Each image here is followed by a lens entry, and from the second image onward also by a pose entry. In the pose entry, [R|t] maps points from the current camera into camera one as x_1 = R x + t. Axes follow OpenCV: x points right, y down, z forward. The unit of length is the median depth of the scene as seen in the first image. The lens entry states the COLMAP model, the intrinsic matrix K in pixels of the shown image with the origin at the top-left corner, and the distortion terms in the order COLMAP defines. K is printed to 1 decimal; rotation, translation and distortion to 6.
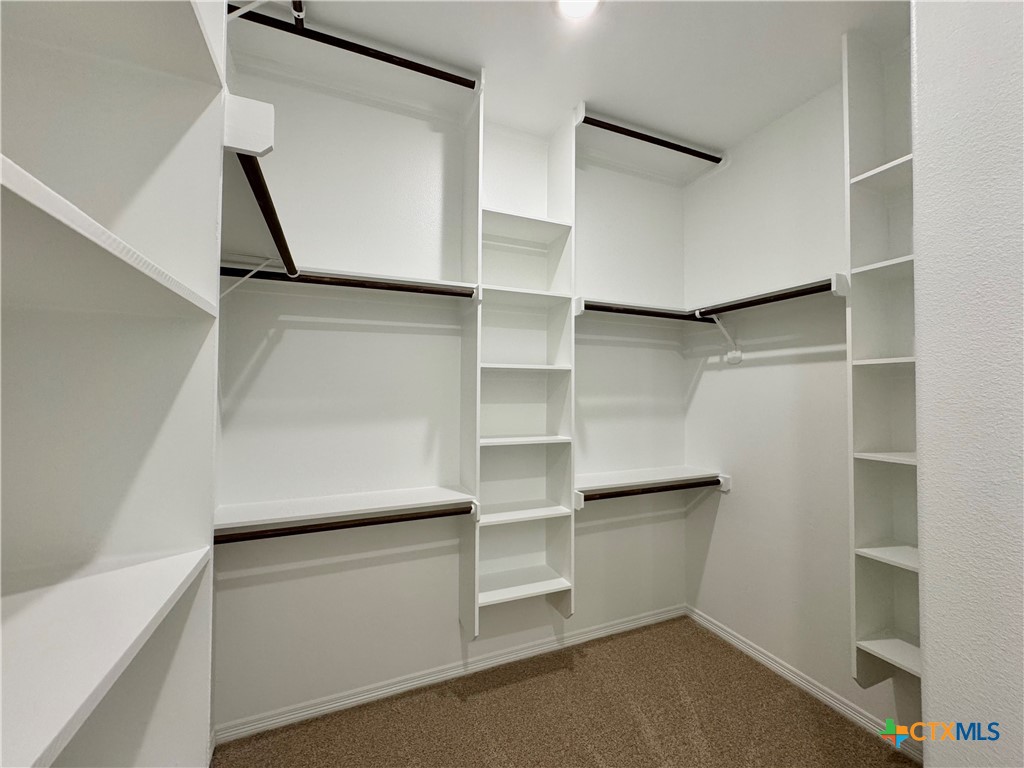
lens RADIAL K [[408.6, 0, 510.7], [0, 408.6, 382.1], [0, 0, 1]] dist [-0.001352, 0.000339]
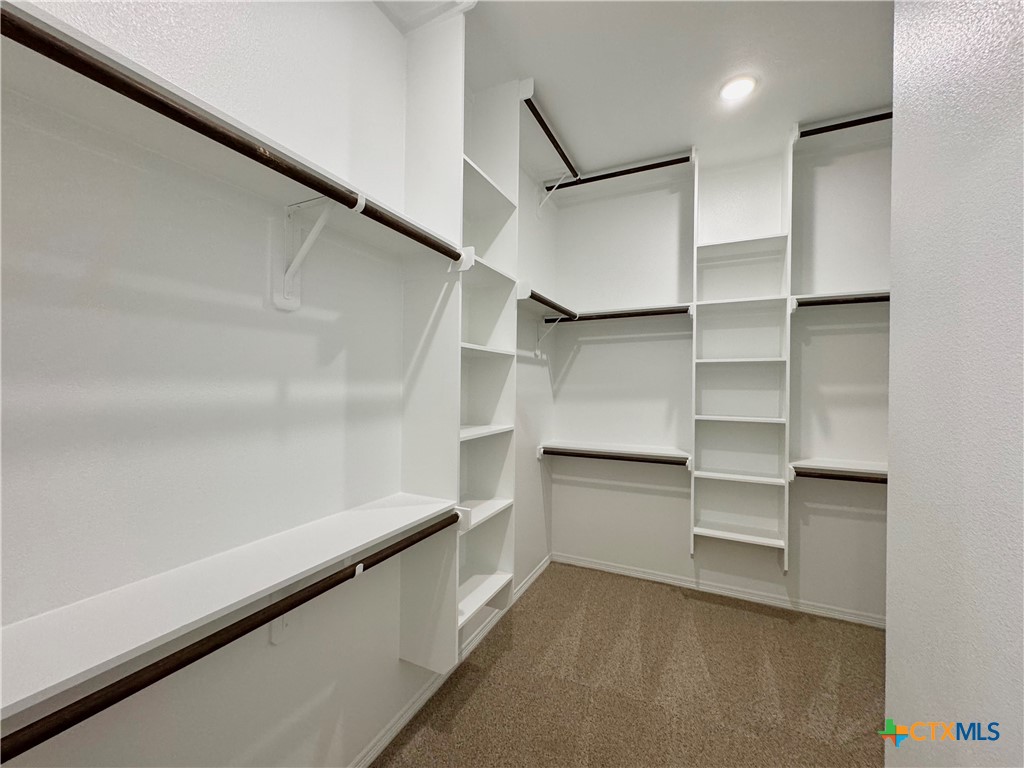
lens RADIAL K [[408.6, 0, 510.7], [0, 408.6, 382.1], [0, 0, 1]] dist [-0.001352, 0.000339]
pose [[0.651907, -0.004429, -0.758286, 0.529132], [0.013154, 0.999899, 0.005467, 0.014085], [0.758185, -0.013539, 0.651899, -0.347634]]
